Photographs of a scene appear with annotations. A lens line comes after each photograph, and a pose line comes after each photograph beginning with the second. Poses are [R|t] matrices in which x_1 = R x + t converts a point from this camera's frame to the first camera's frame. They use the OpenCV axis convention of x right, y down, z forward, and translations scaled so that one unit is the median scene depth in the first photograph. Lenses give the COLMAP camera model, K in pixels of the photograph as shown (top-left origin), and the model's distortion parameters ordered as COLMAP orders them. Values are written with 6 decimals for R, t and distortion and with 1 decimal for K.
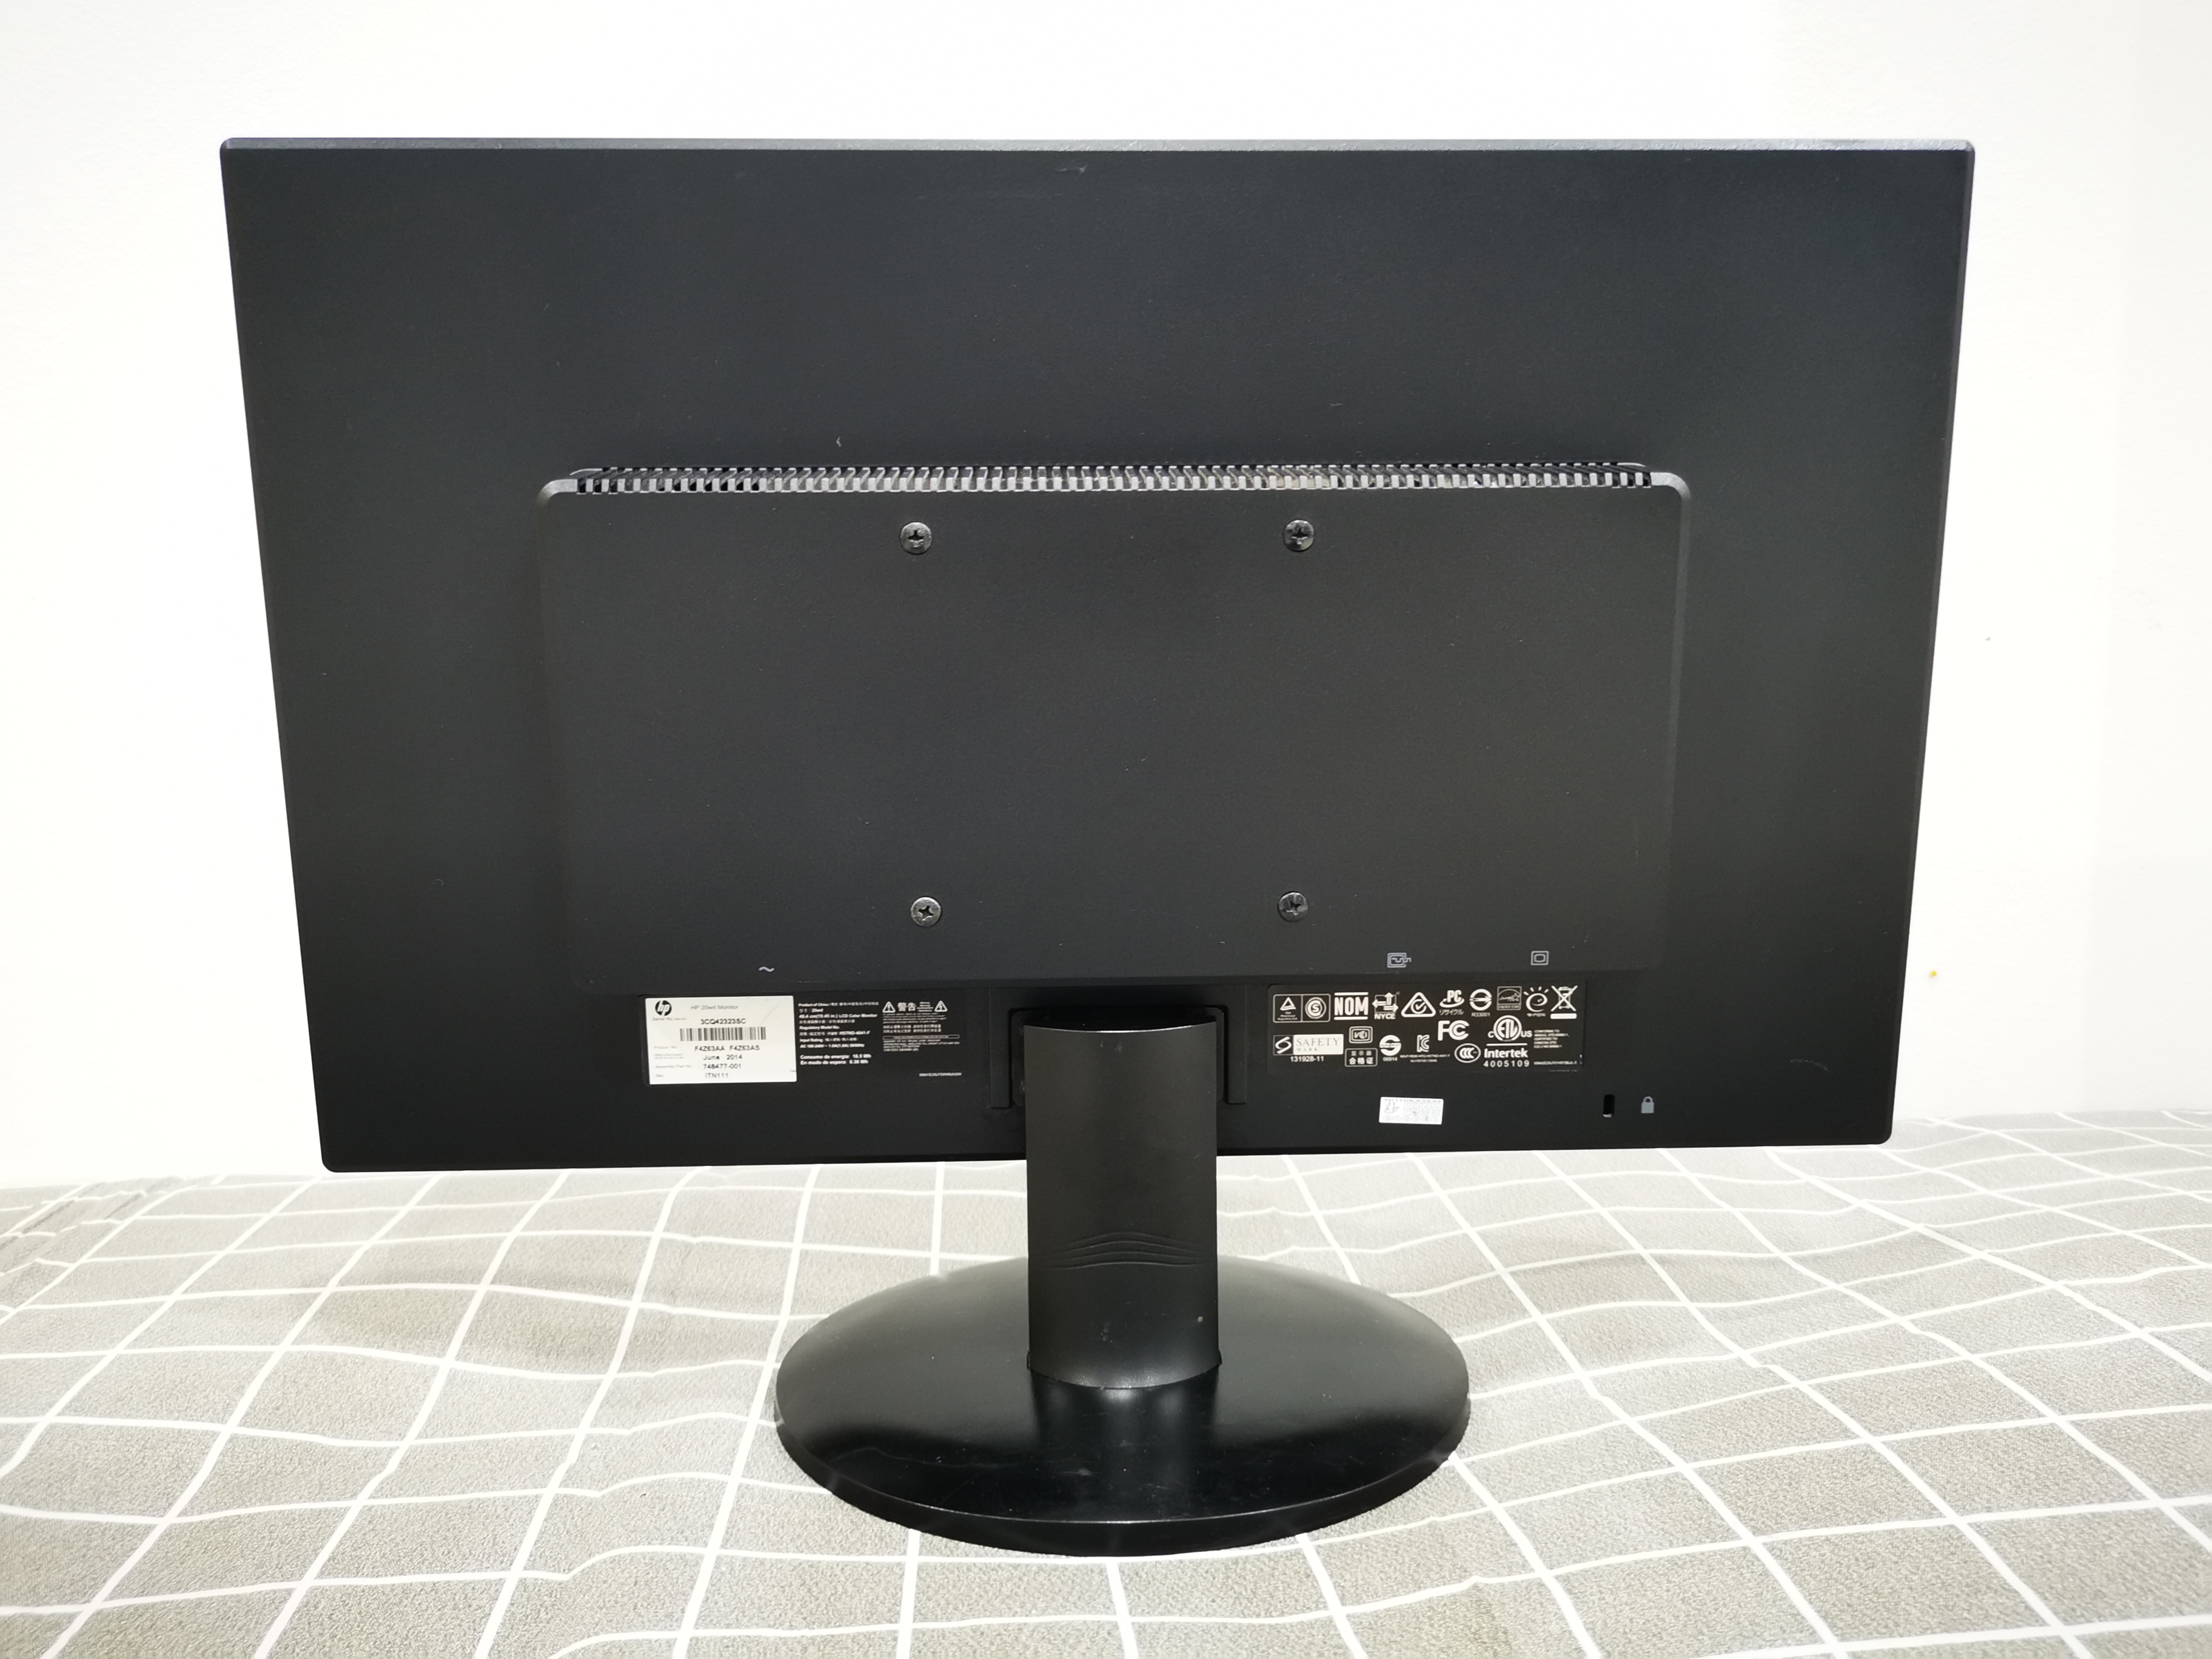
lens RADIAL K [[1839.2, 0, 1105.5], [0, 1839.2, 831.0], [0, 0, 1]] dist [0.023634, -0.026602]
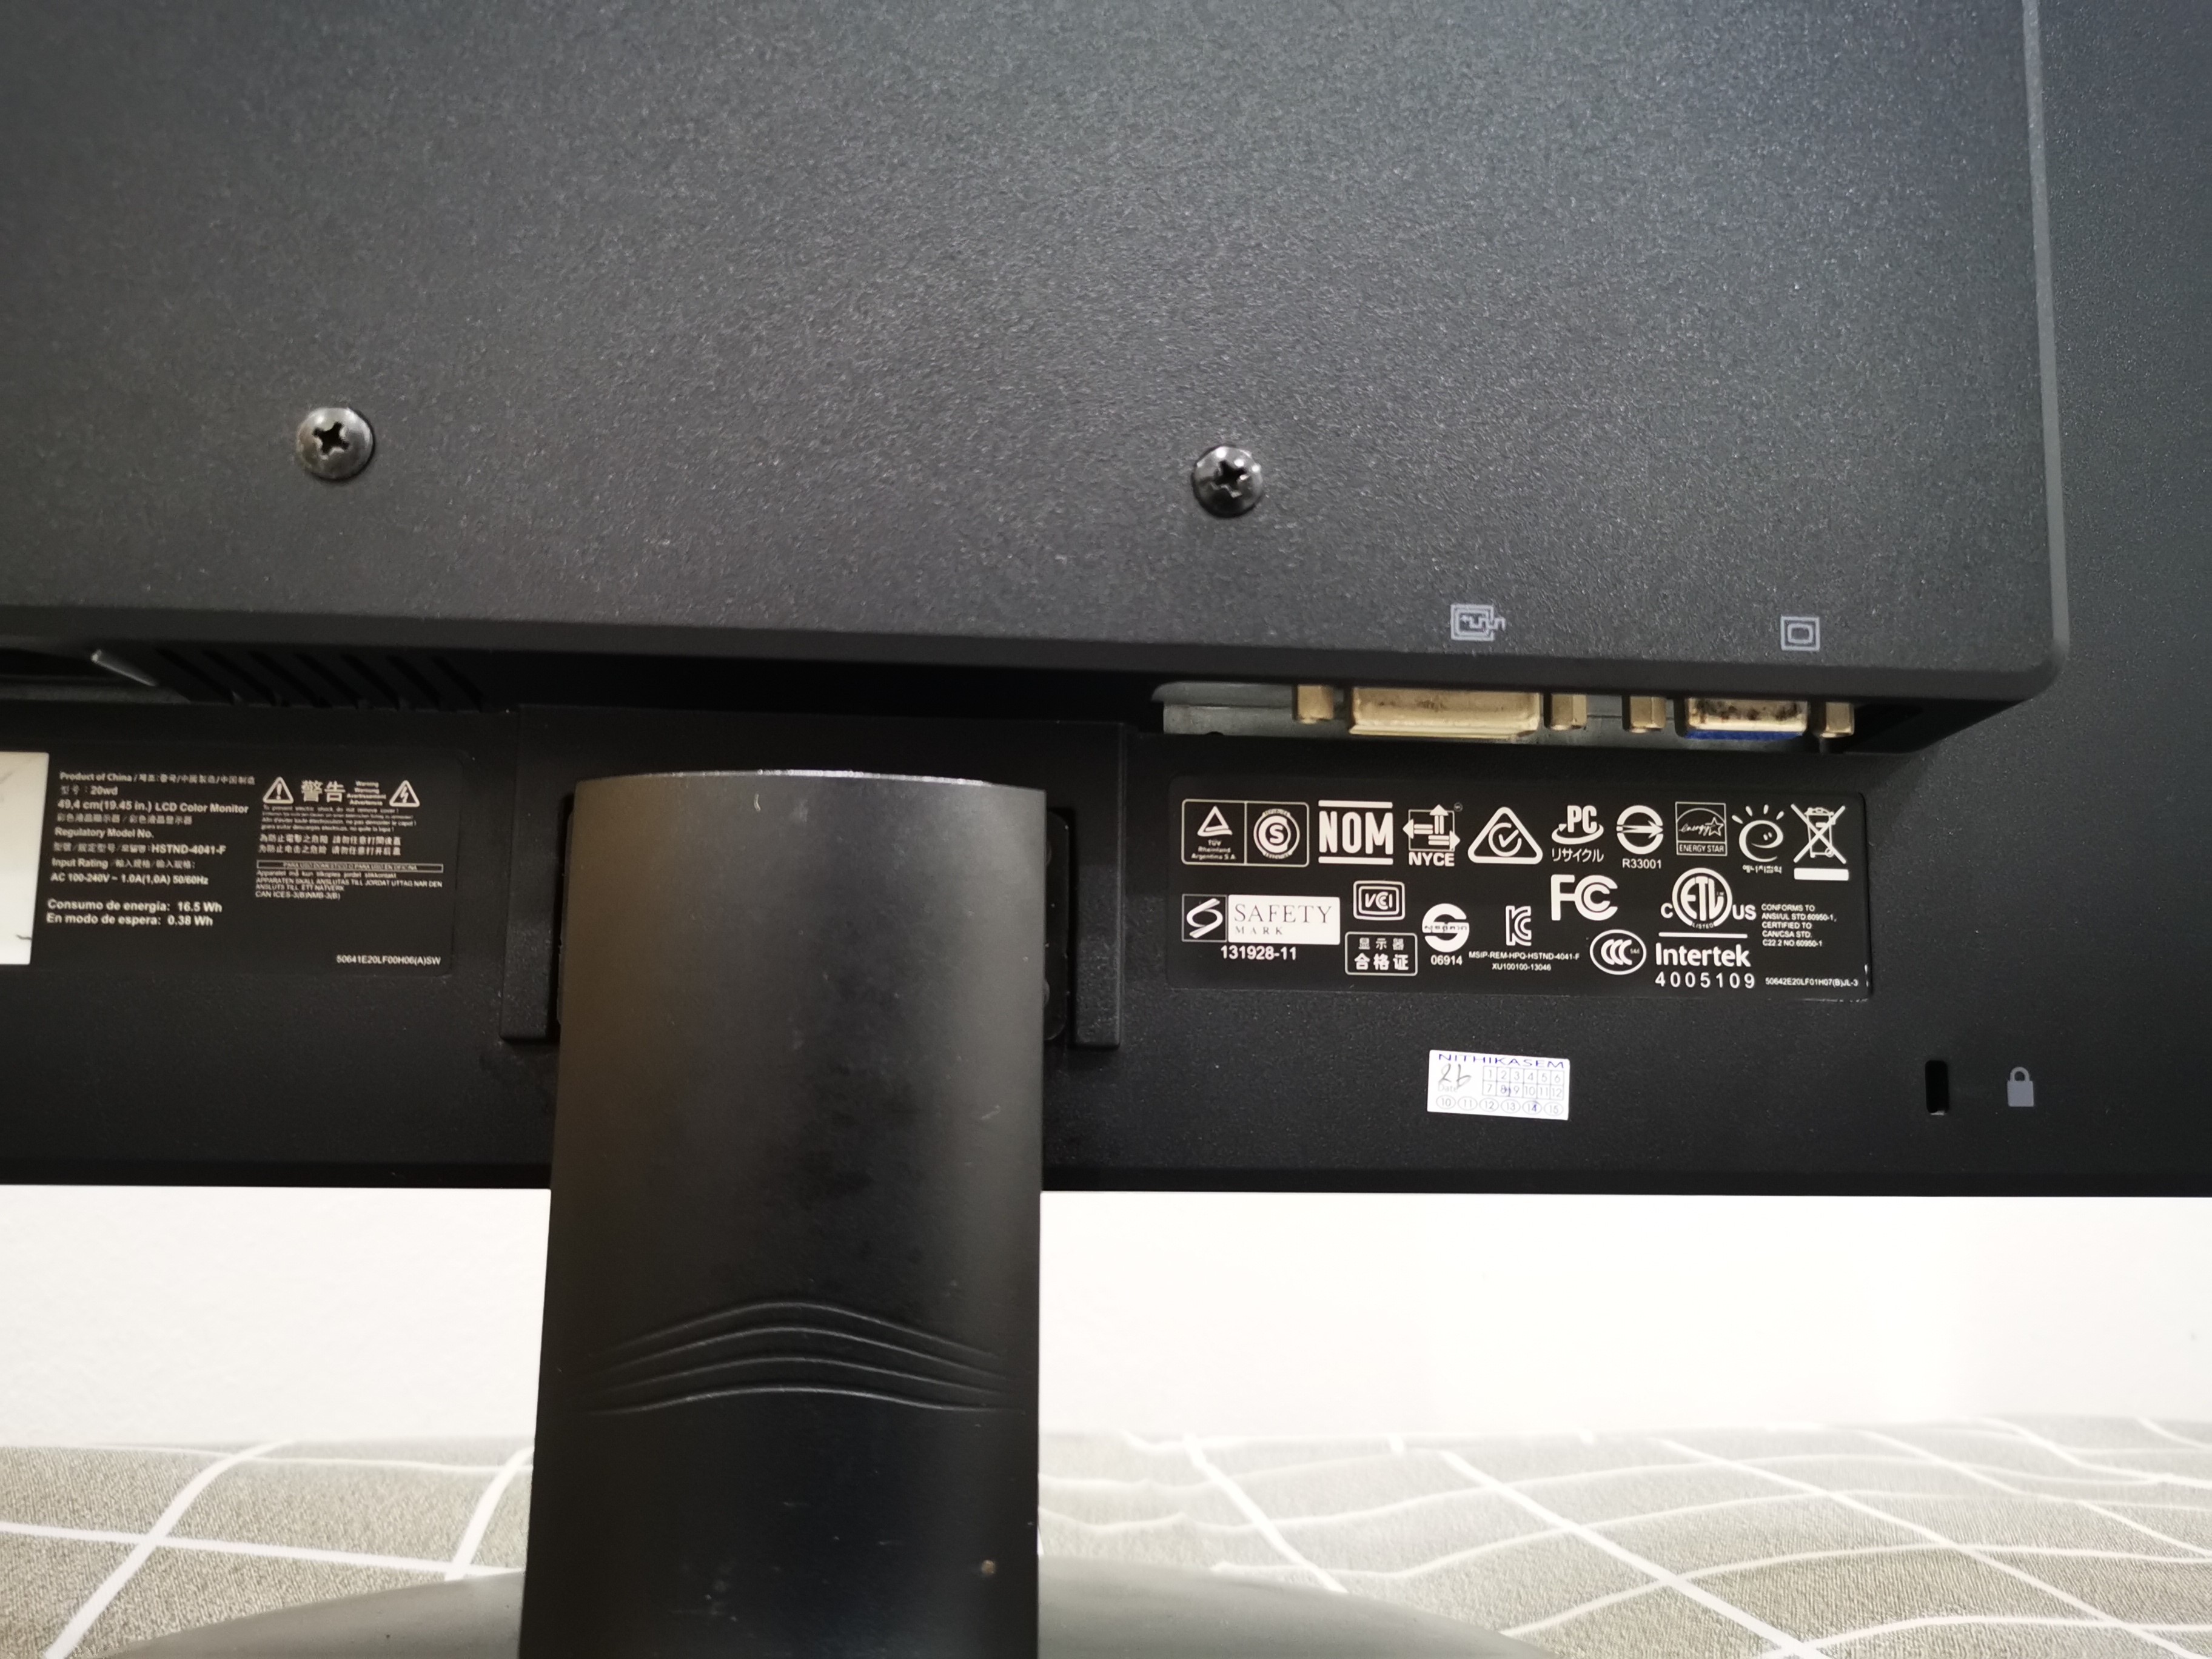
lens RADIAL K [[1839.2, 0, 1112.3], [0, 1839.2, 821.5], [0, 0, 1]] dist [0.023634, -0.026602]
pose [[0.998249, 0.024381, 0.053899, 0.050526], [-0.006569, 0.951170, -0.308598, 0.229459], [-0.058791, 0.307703, 0.949664, 0.578260]]
